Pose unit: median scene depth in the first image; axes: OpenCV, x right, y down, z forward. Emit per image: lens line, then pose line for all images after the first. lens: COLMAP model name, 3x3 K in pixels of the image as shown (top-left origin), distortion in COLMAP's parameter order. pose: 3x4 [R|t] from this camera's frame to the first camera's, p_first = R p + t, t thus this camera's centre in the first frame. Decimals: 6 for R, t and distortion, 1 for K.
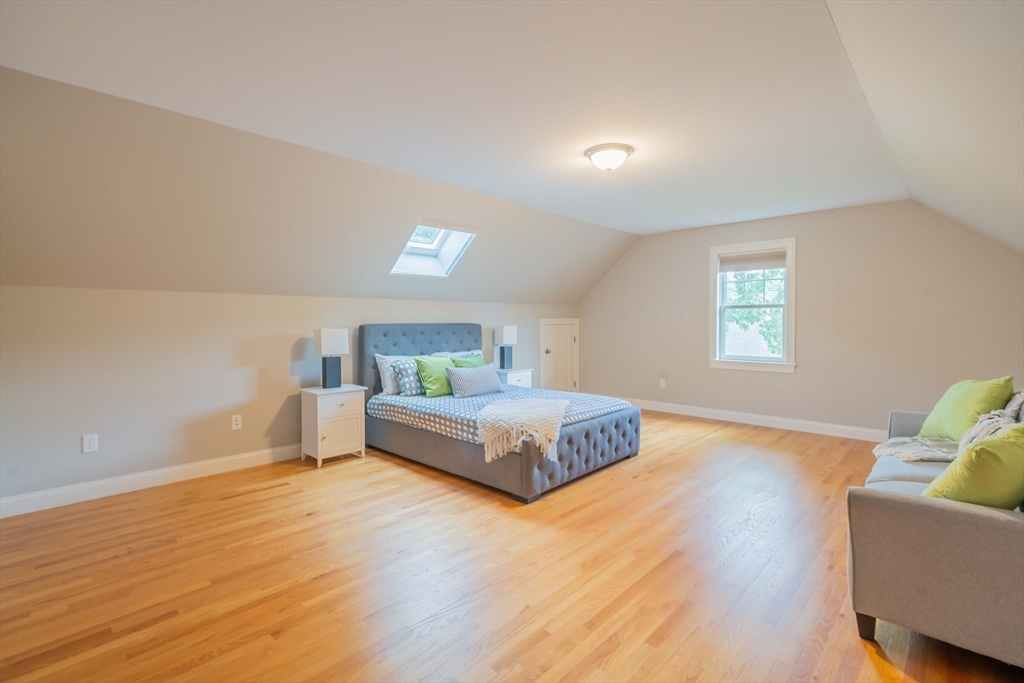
lens RADIAL K [[464.5, 0, 515.4], [0, 464.5, 336.4], [0, 0, 1]] dist [0.005162, 0.000285]
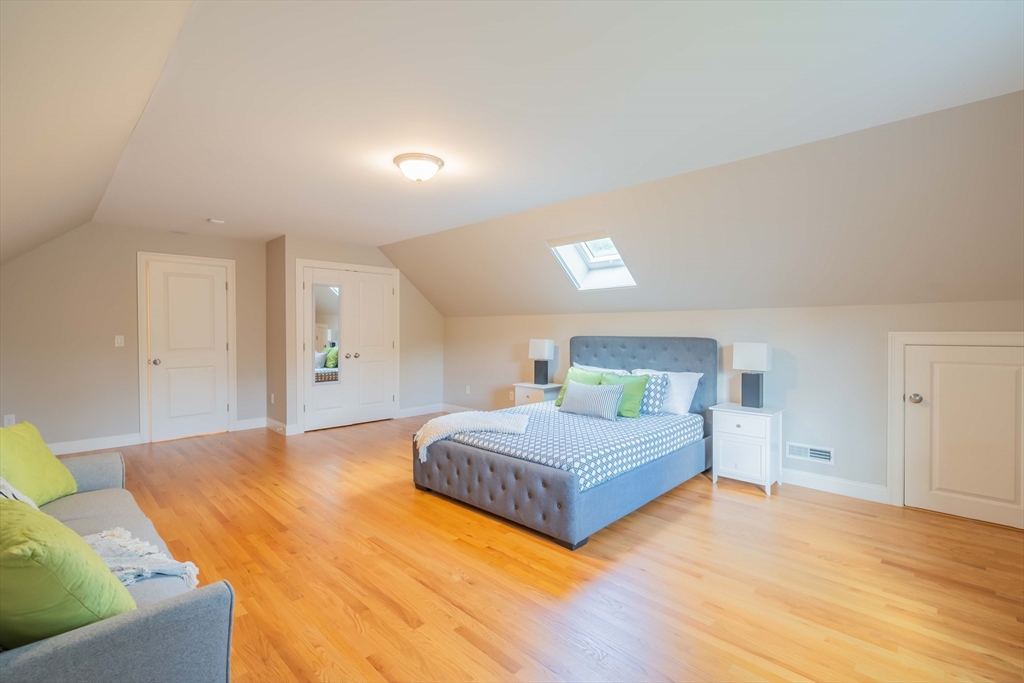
lens RADIAL K [[464.5, 0, 515.4], [0, 464.5, 337.0], [0, 0, 1]] dist [0.005162, 0.000285]
pose [[-0.005061, 0.015469, -0.999868, 0.796328], [-0.040501, 0.999057, 0.015661, -0.033760], [0.999167, 0.040575, -0.004429, 0.823164]]
